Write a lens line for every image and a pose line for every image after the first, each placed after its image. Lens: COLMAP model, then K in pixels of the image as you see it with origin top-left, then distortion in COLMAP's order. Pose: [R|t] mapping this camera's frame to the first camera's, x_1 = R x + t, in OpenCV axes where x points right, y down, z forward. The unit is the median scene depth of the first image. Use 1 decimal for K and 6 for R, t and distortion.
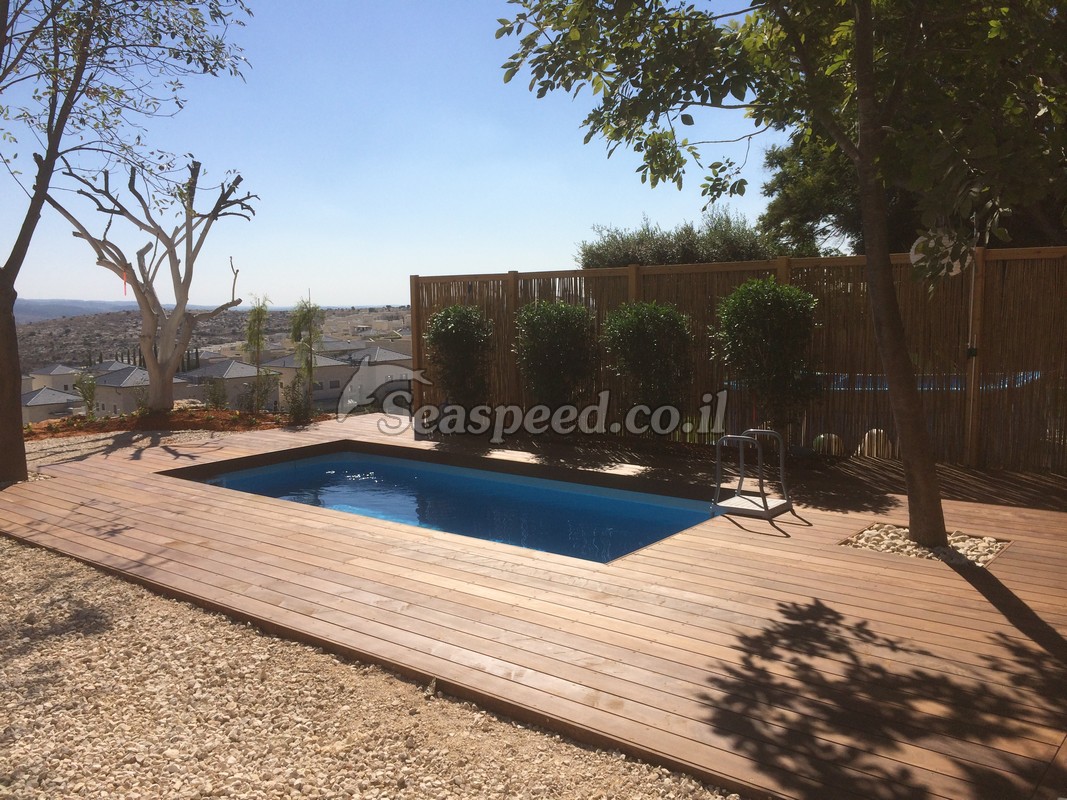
lens RADIAL K [[912.7, 0, 533.5], [0, 912.7, 400.0], [0, 0, 1]] dist [0.107092, -0.142344]
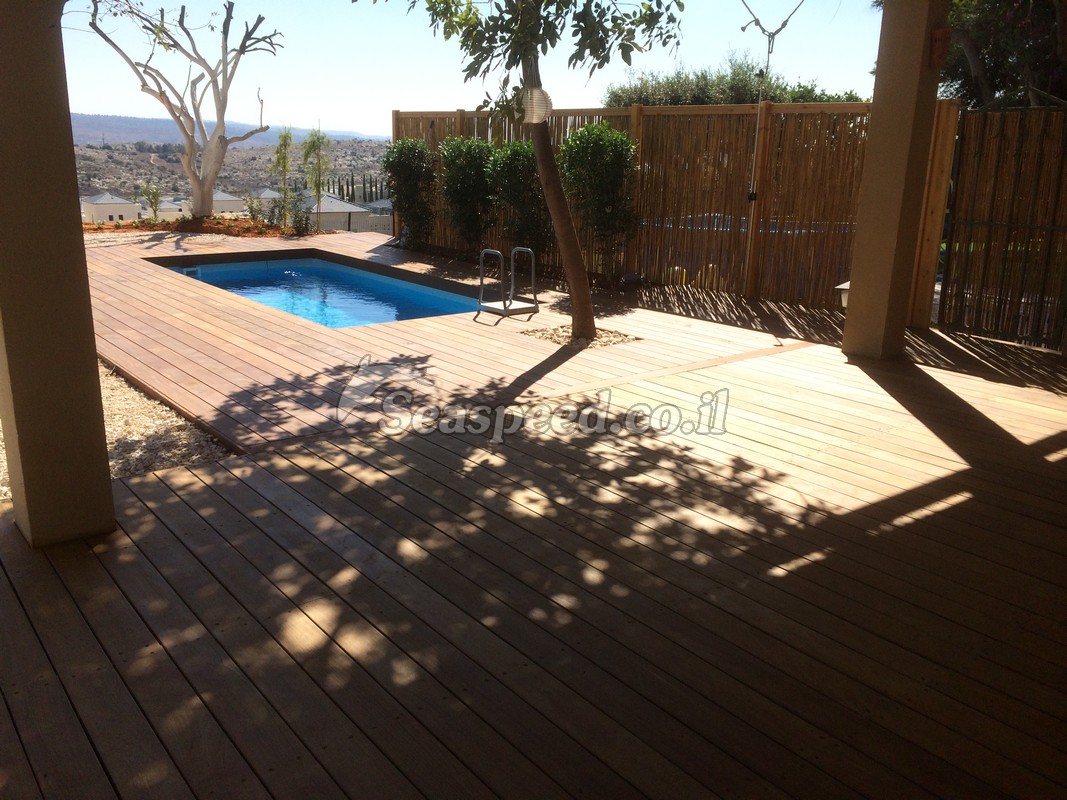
lens RADIAL K [[913.2, 0, 539.5], [0, 913.2, 402.1], [0, 0, 1]] dist [0.115092, -0.142014]
pose [[0.977644, 0.094642, -0.187763, 0.450240], [-0.062186, 0.983170, 0.171782, 0.019861], [0.200861, -0.156266, 0.967076, -0.213127]]
